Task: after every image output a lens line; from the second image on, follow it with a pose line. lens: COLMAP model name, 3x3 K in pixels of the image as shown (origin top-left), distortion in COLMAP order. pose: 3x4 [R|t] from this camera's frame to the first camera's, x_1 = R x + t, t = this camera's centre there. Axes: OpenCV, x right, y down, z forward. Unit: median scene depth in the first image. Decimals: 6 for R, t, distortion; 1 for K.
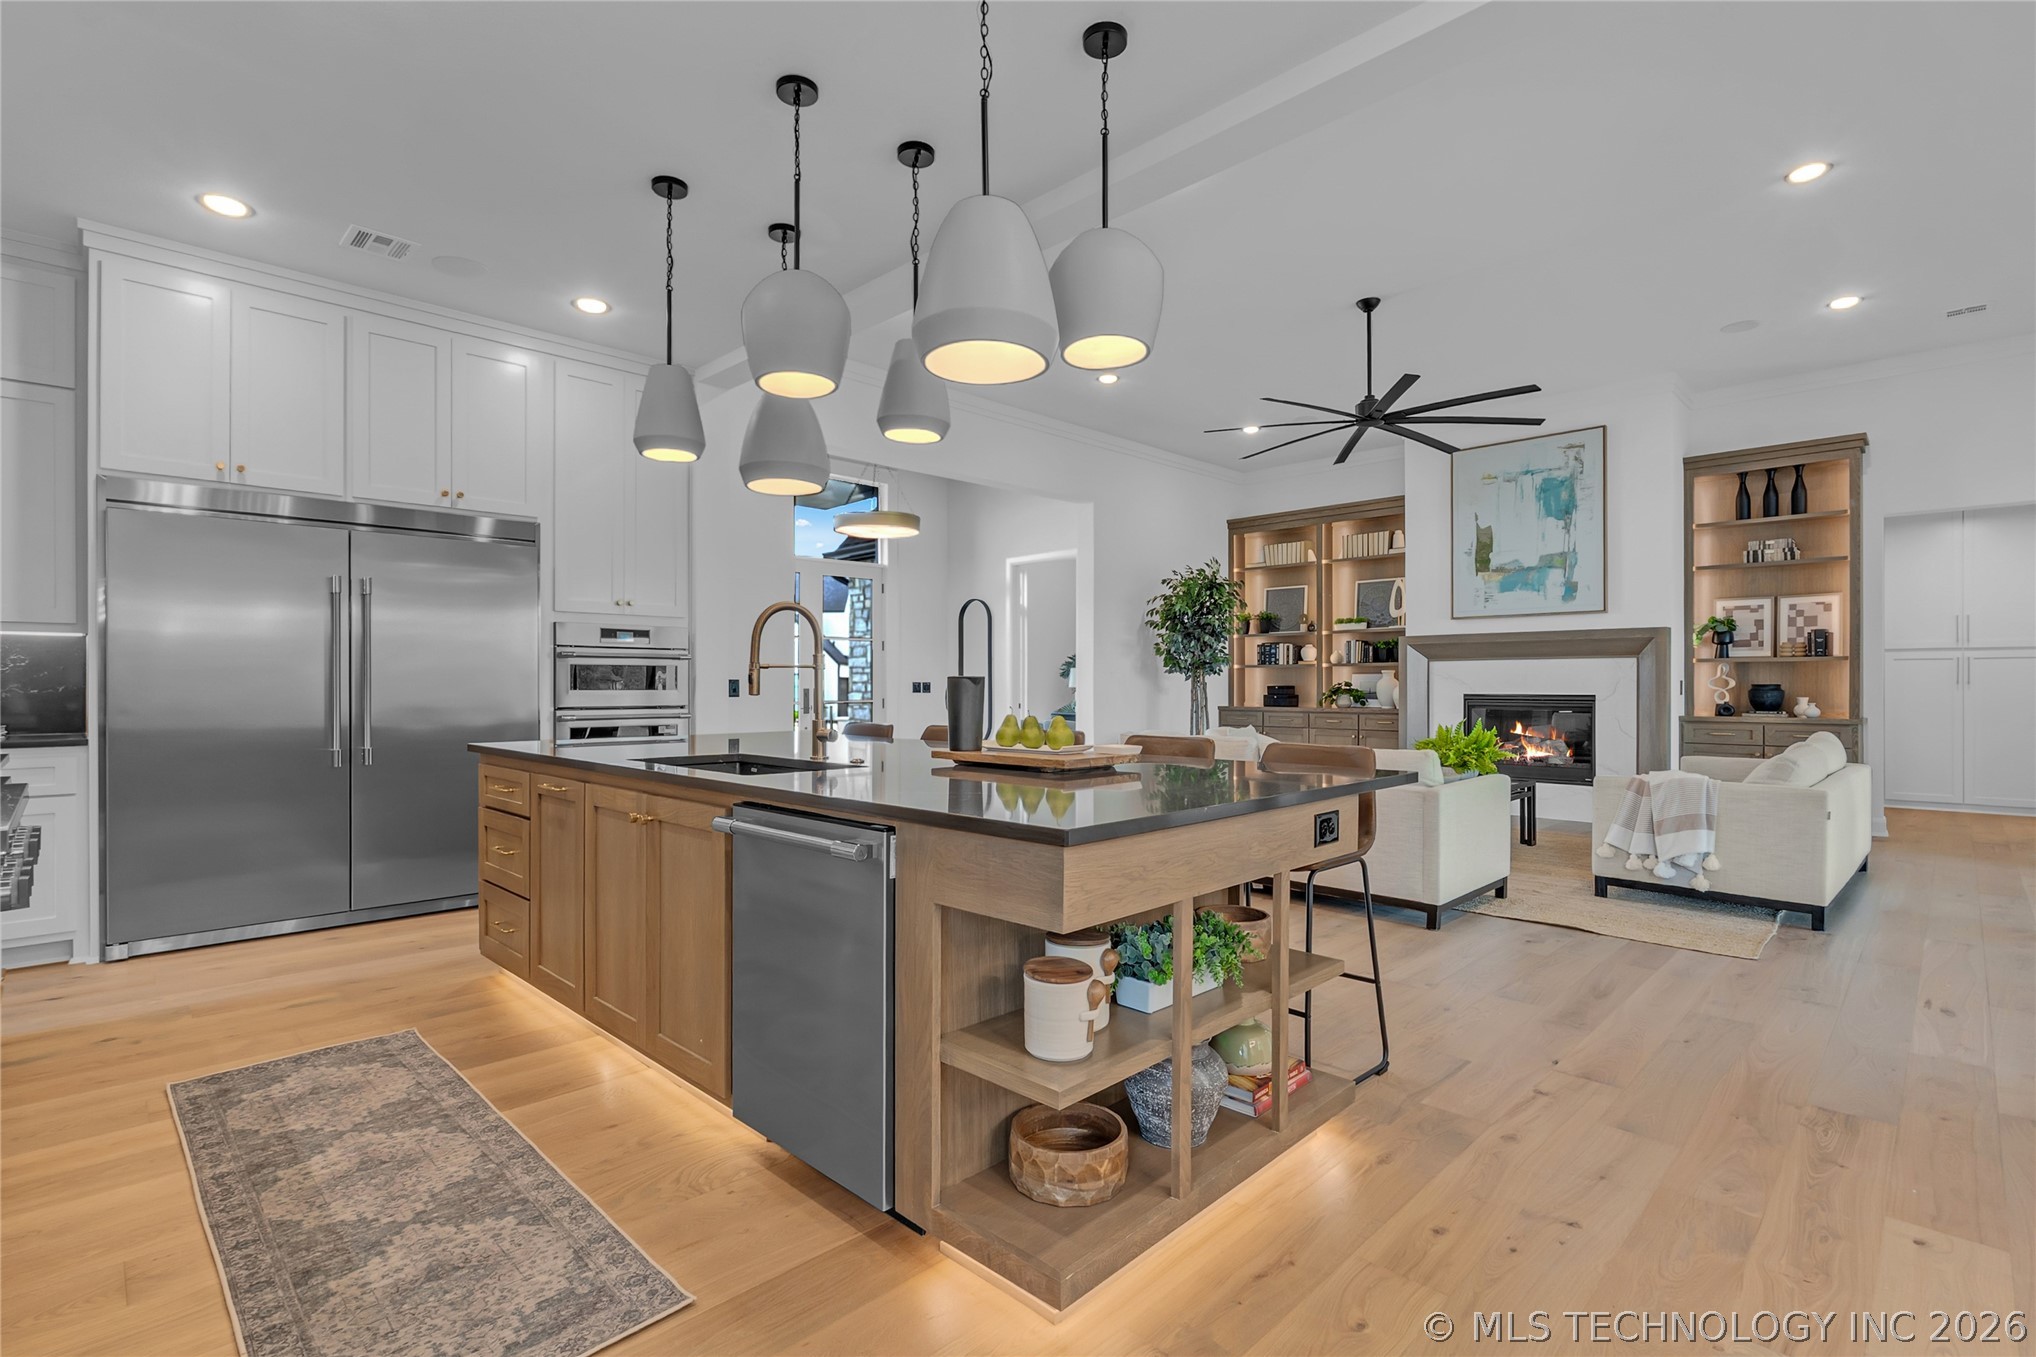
lens RADIAL K [[948.4, 0, 1021.4], [0, 948.4, 684.8], [0, 0, 1]] dist [-0.014494, 0.001261]
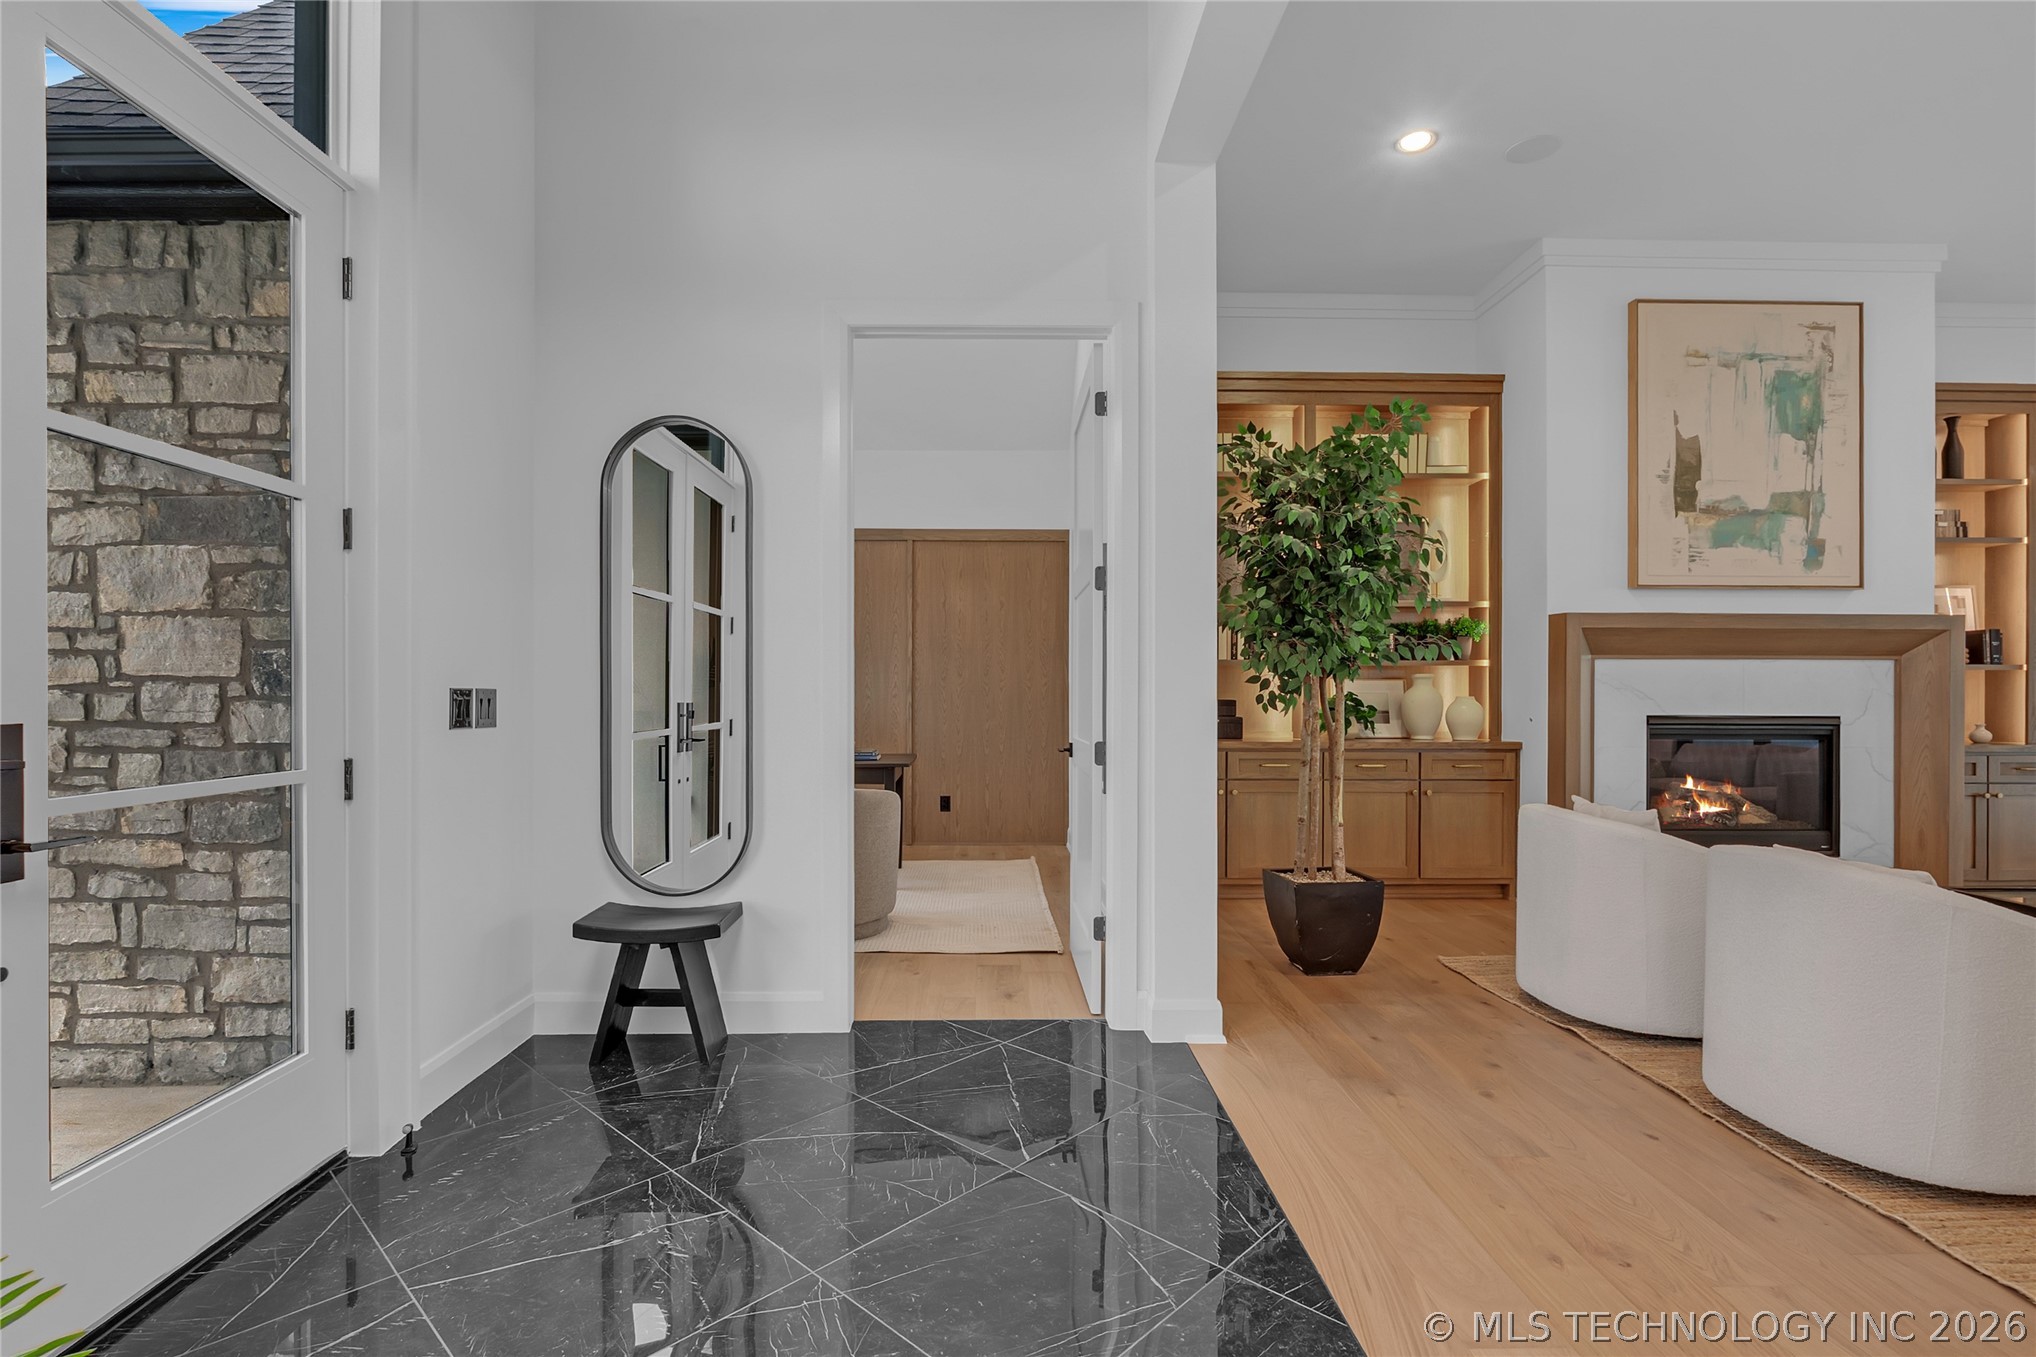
lens RADIAL K [[964.5, 0, 1006.8], [0, 964.5, 695.6], [0, 0, 1]] dist [-0.004399, -0.000723]
pose [[0.693816, -0.000112, 0.720152, -0.264667], [-0.003161, 0.999990, 0.003200, -0.003915], [-0.720145, -0.004497, 0.693809, 0.951583]]
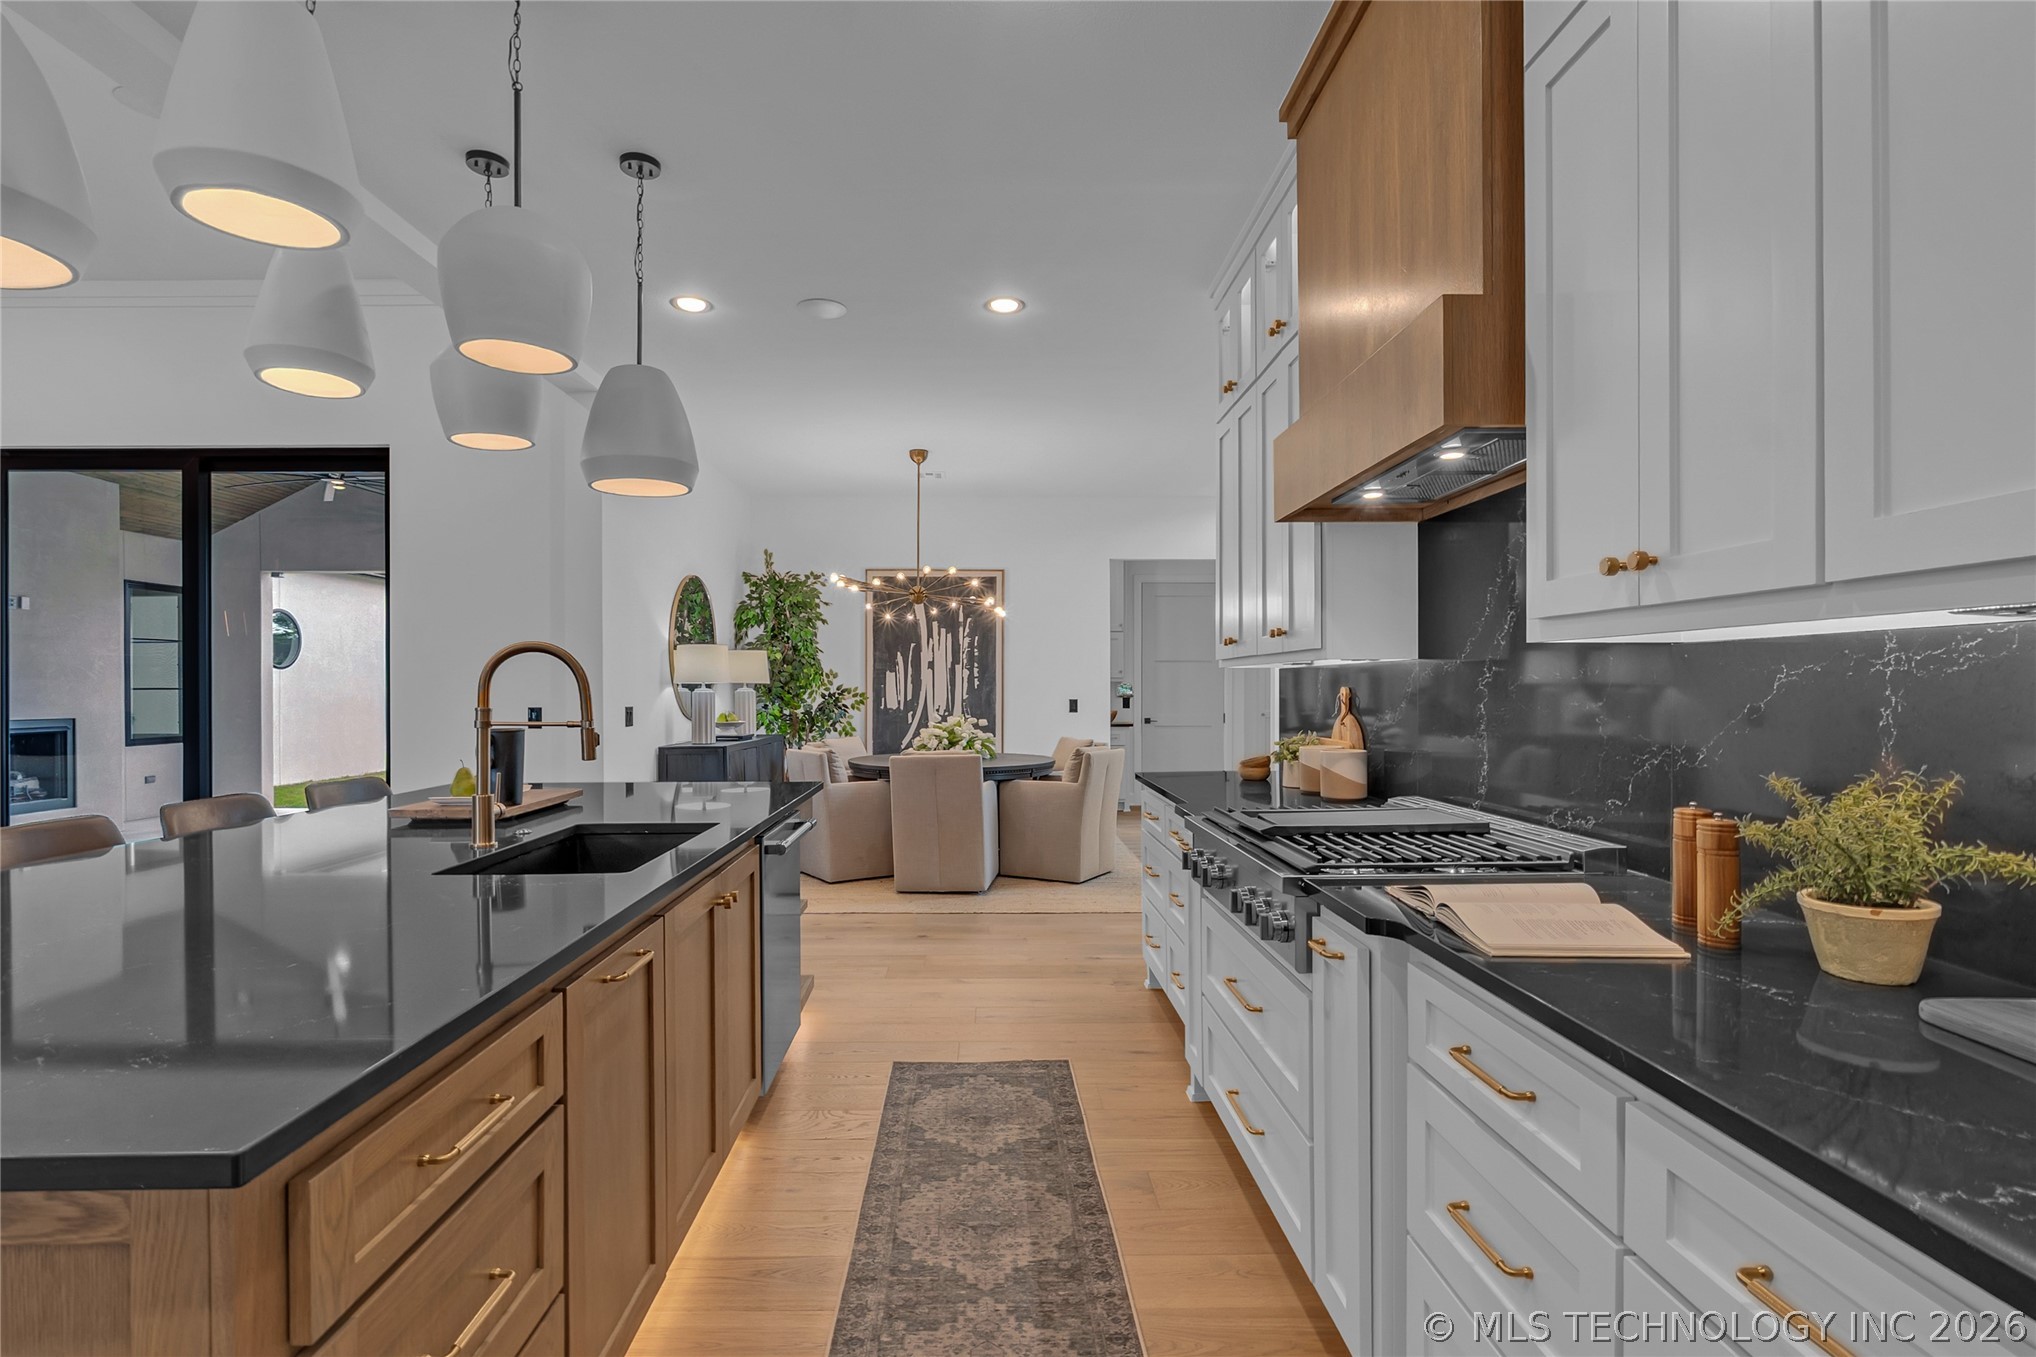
lens RADIAL K [[956.4, 0, 1005.3], [0, 956.4, 683.5], [0, 0, 1]] dist [-0.015335, 0.000867]
pose [[-0.718977, 0.003832, 0.695024, -0.390705], [0.001416, 0.999991, -0.004049, -0.017778], [-0.695033, -0.001927, -0.718975, 0.473194]]
